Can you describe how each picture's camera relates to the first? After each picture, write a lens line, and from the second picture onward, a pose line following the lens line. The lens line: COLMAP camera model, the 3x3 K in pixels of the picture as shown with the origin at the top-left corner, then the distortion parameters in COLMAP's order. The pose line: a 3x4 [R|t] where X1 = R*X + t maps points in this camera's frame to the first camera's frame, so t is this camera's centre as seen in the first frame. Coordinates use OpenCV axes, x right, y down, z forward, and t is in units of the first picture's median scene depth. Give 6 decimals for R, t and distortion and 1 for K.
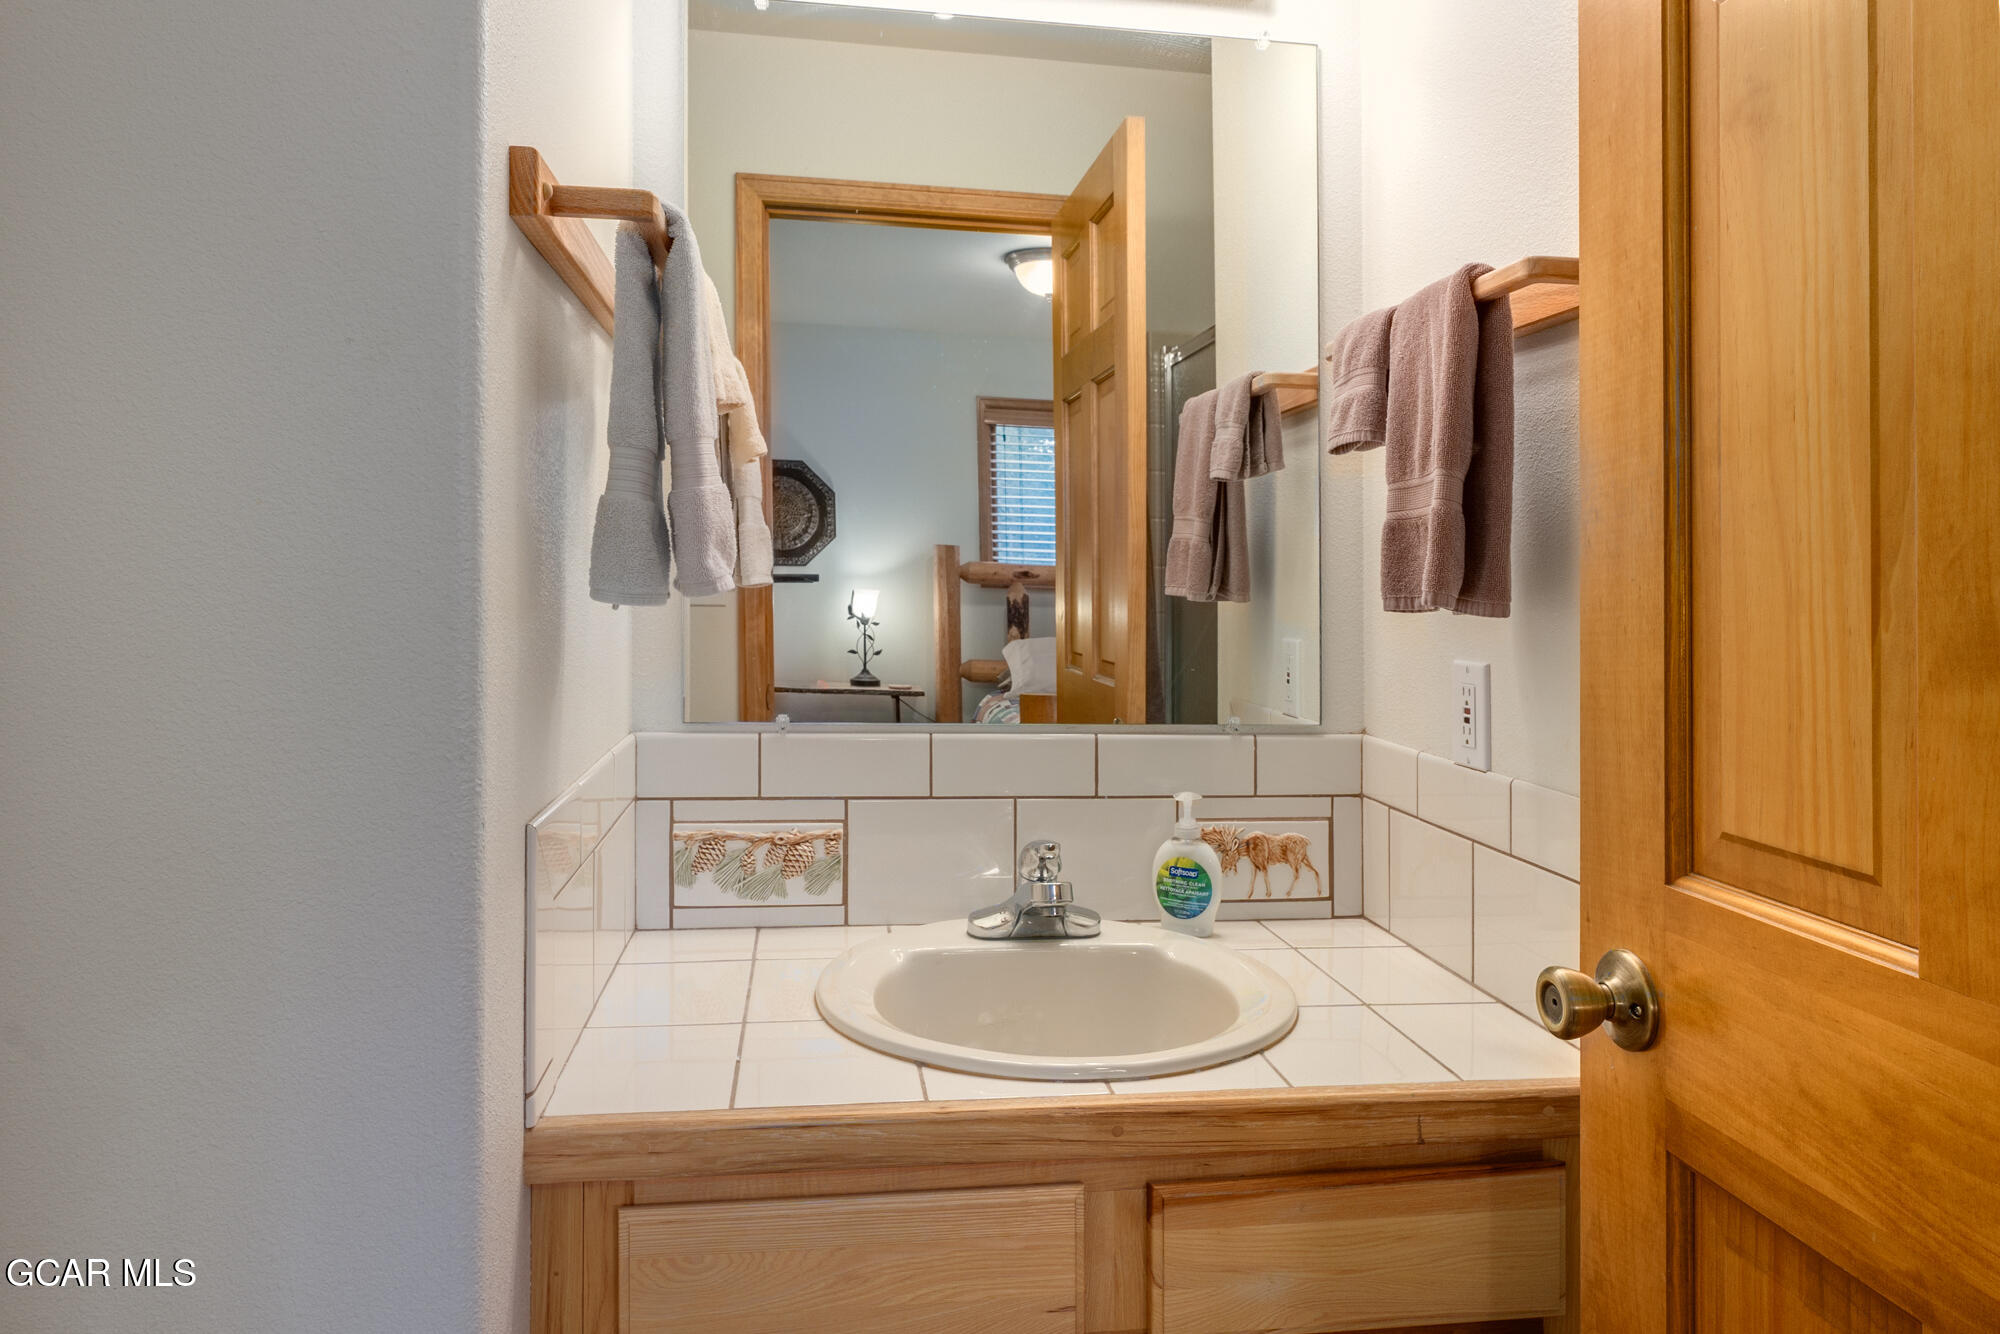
lens RADIAL K [[1307.8, 0, 1002.4], [0, 1307.8, 596.6], [0, 0, 1]] dist [-0.001944, -0.000261]
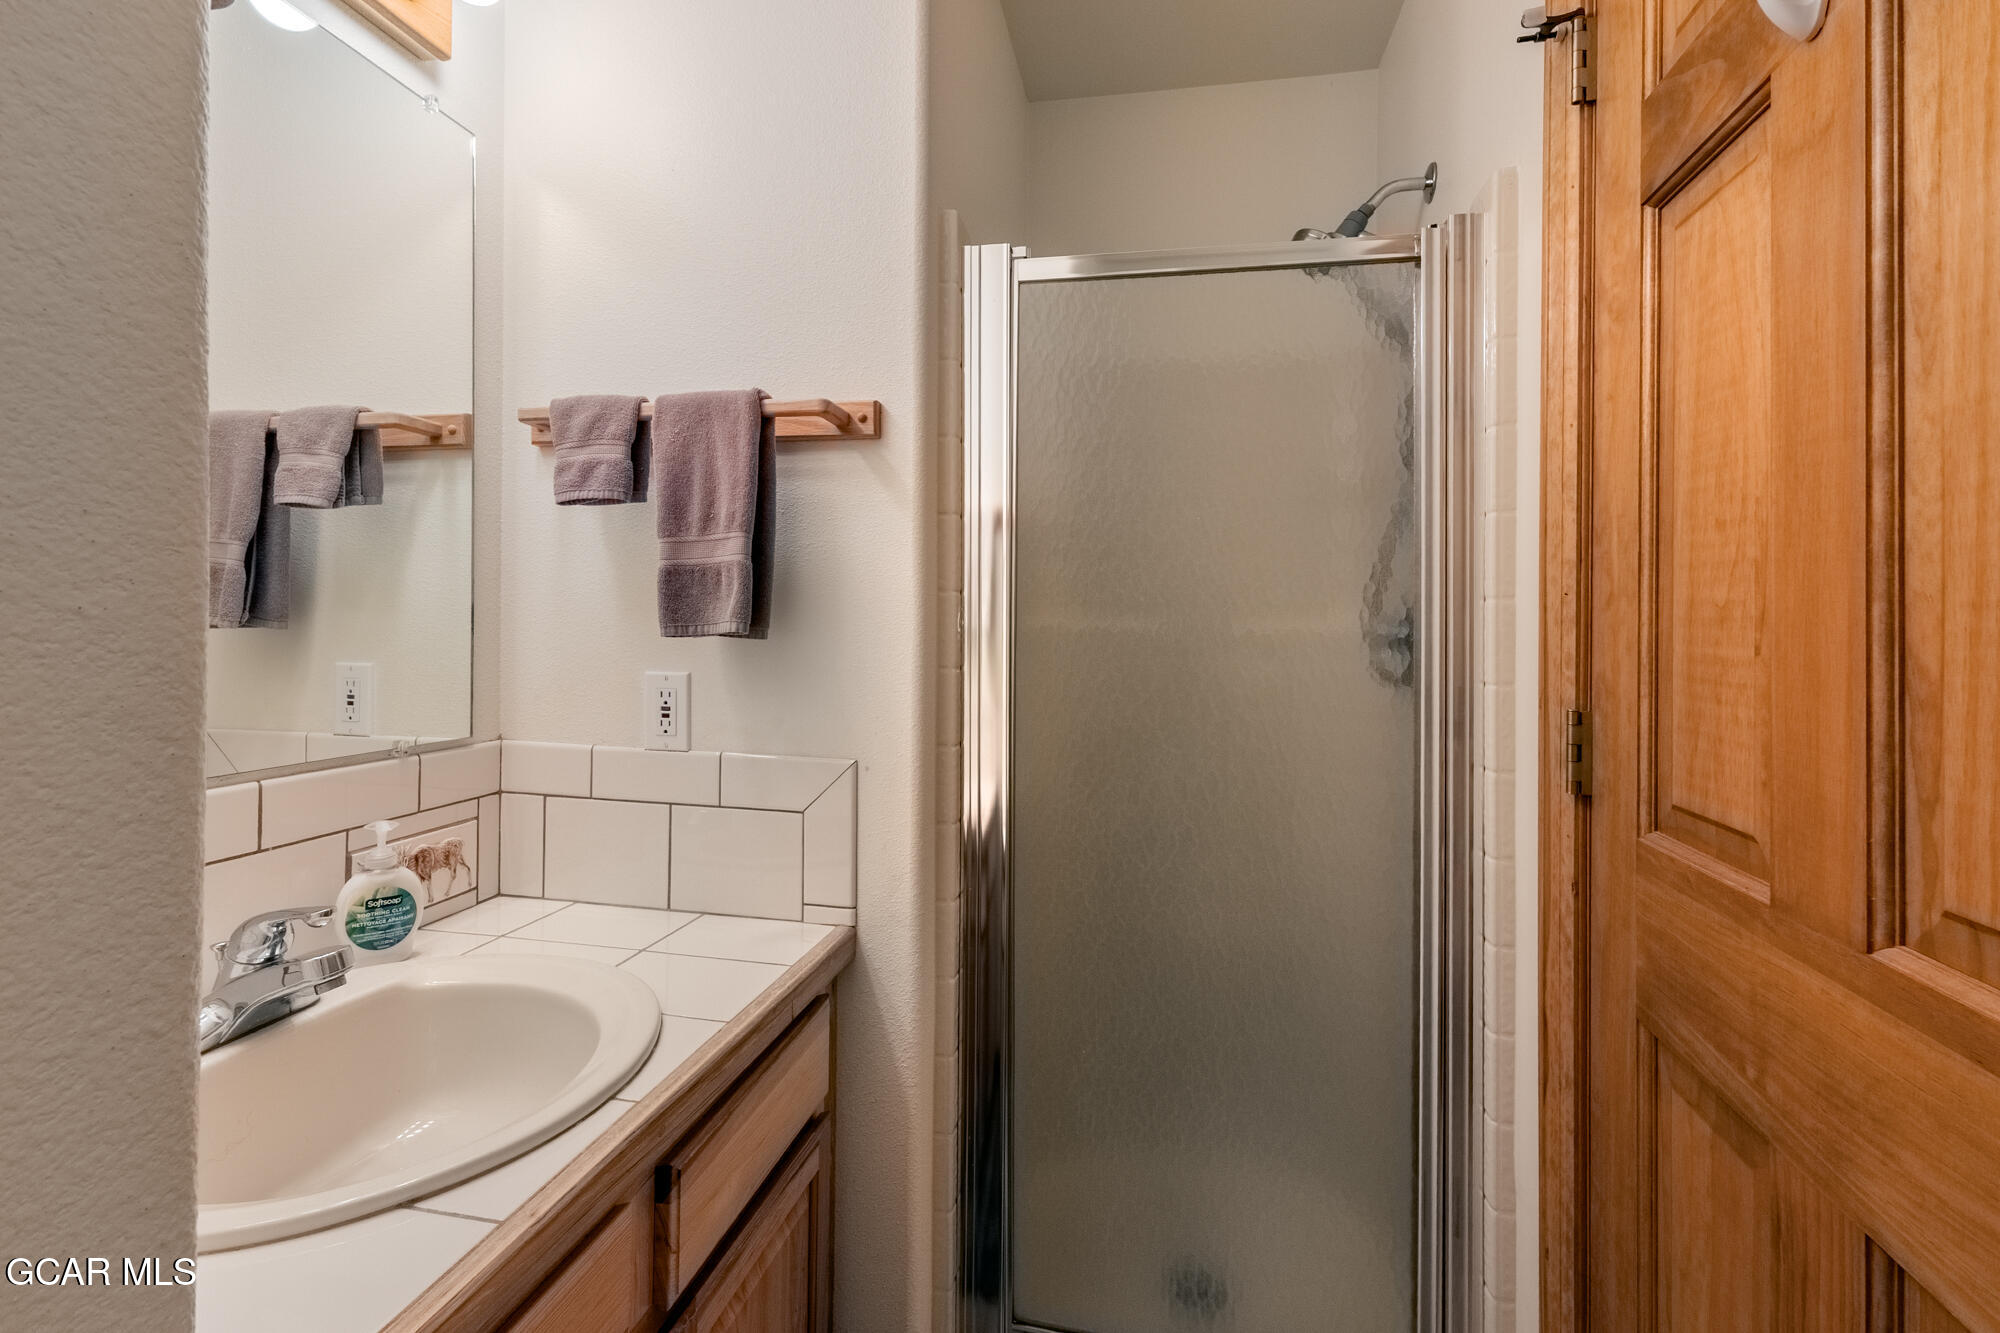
lens RADIAL K [[855.5, 0, 1002.9], [0, 855.5, 626.5], [0, 0, 1]] dist [0.021185, 0.000103]
pose [[0.340874, -0.012097, 0.940031, -0.319799], [-0.002402, 0.999903, 0.013738, -0.009156], [-0.940106, -0.006941, 0.340812, 0.334501]]
